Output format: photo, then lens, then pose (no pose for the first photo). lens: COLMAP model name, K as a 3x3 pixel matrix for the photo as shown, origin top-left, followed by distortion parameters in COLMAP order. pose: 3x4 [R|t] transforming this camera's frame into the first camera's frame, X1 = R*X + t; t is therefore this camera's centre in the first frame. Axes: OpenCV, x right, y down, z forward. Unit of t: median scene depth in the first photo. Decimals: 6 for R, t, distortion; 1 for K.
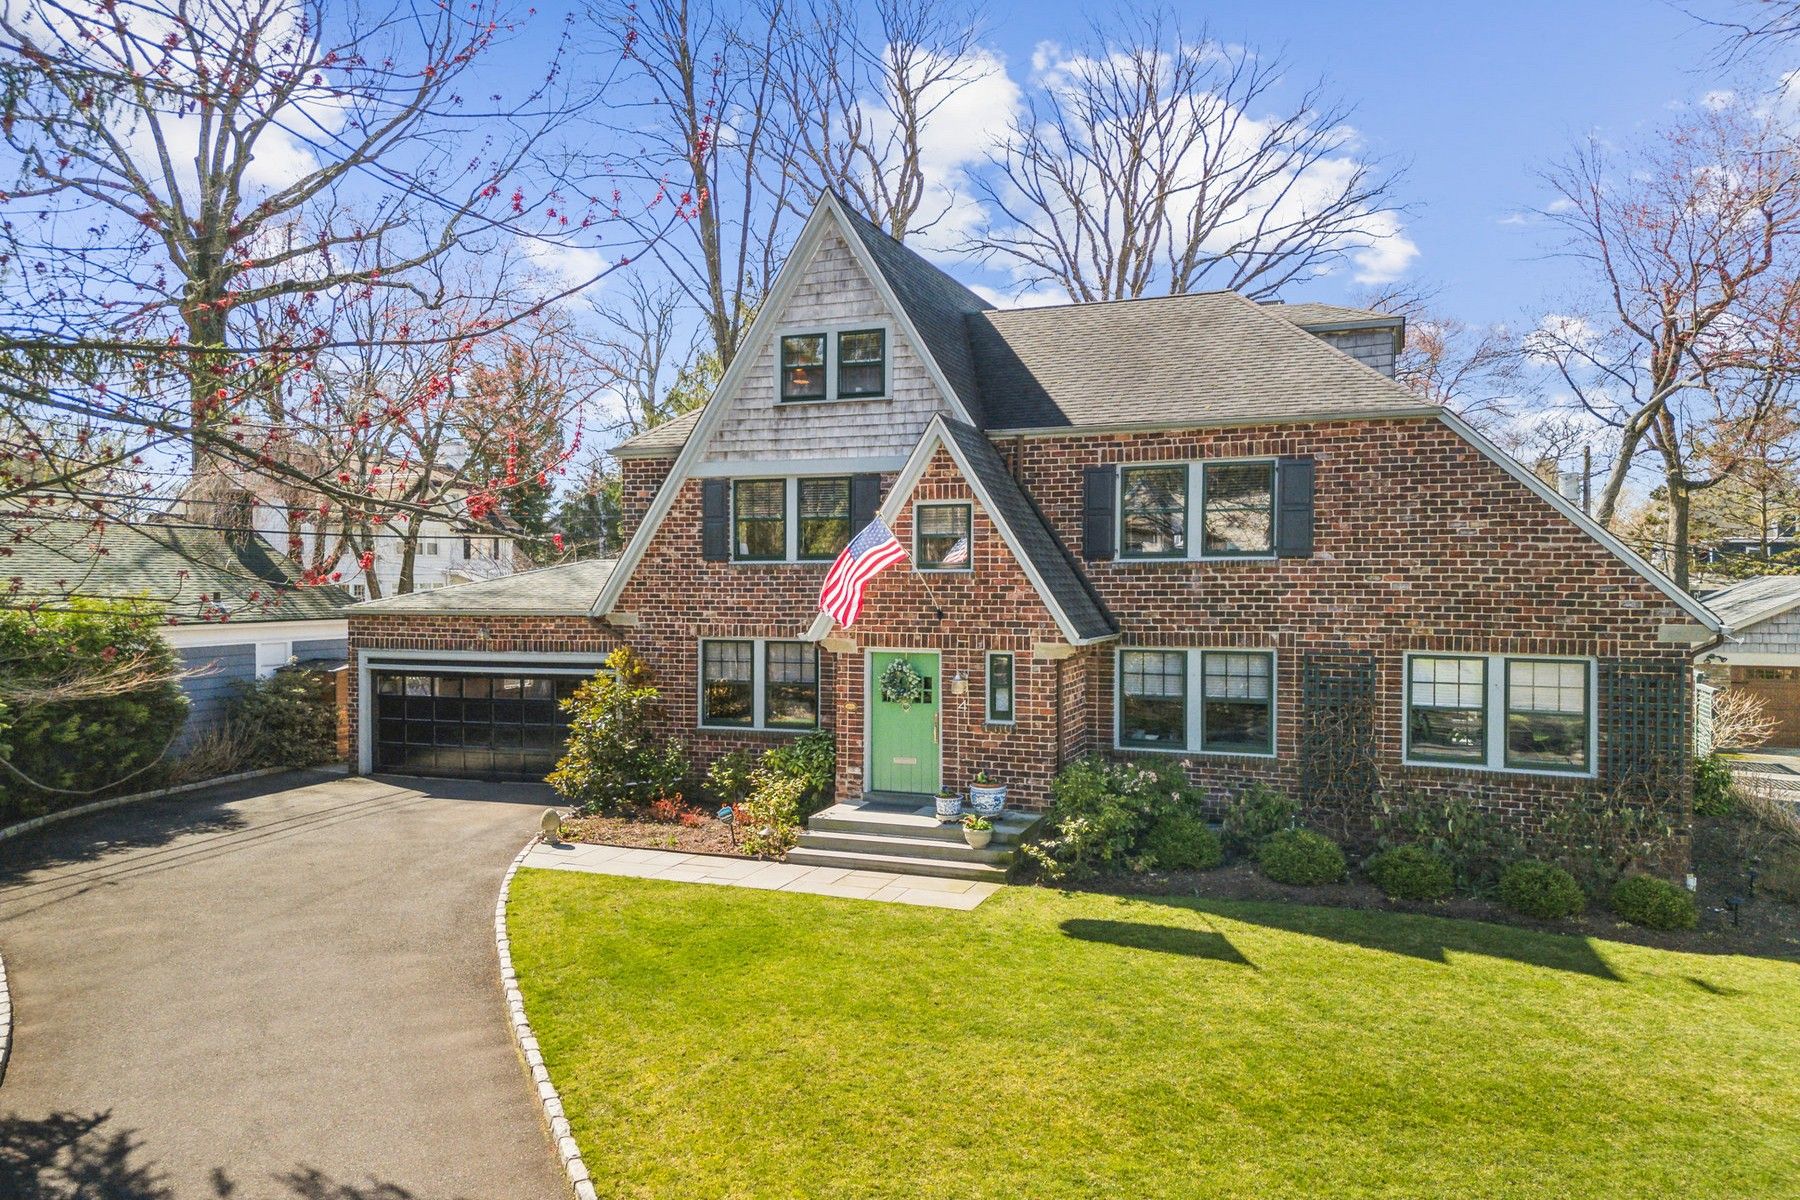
lens RADIAL K [[1222.1, 0, 886.5], [0, 1222.1, 581.6], [0, 0, 1]] dist [0.028312, -0.018156]
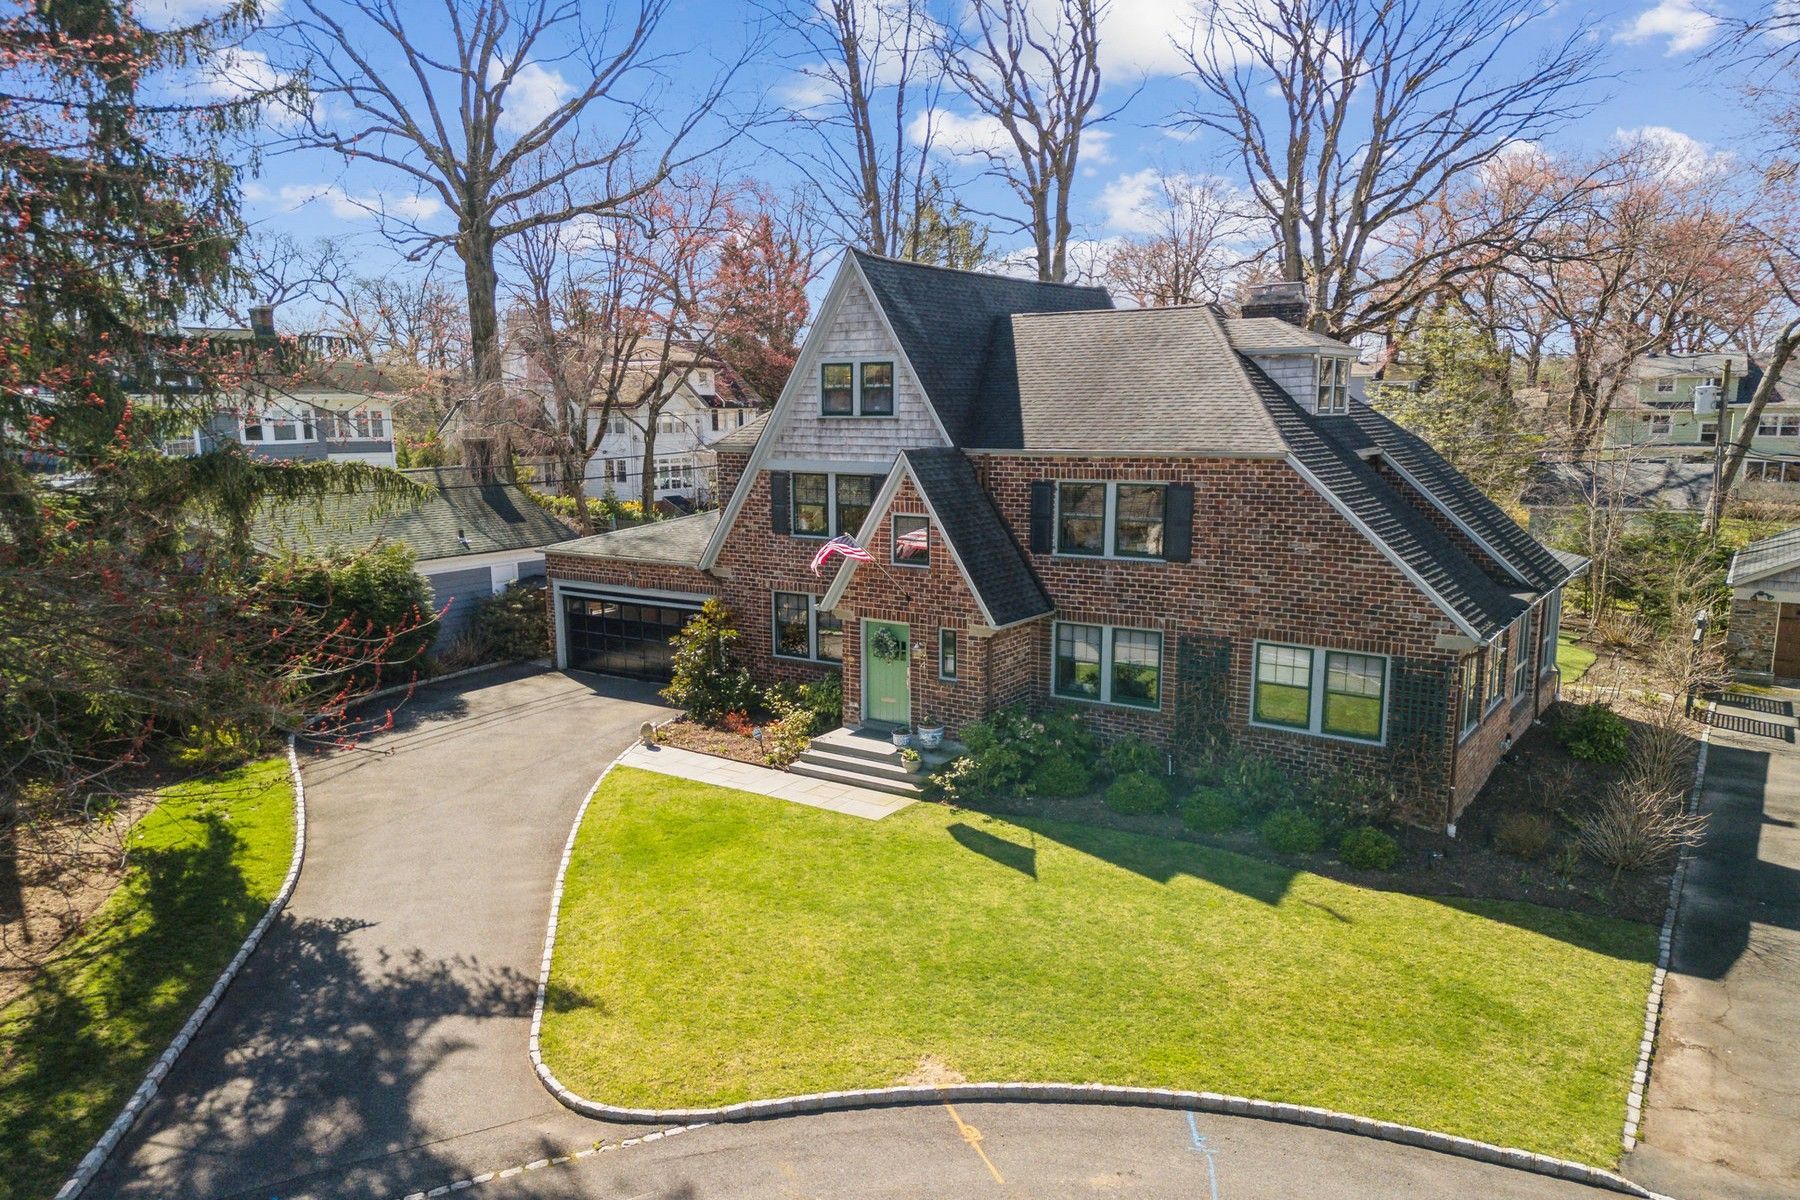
lens RADIAL K [[1222.1, 0, 912.7], [0, 1222.1, 612.0], [0, 0, 1]] dist [0.028312, -0.018156]
pose [[0.976280, 0.033208, -0.213949, 0.333355], [0.004053, 0.985191, 0.171412, -0.186824], [0.216473, -0.168214, 0.961688, -0.298797]]
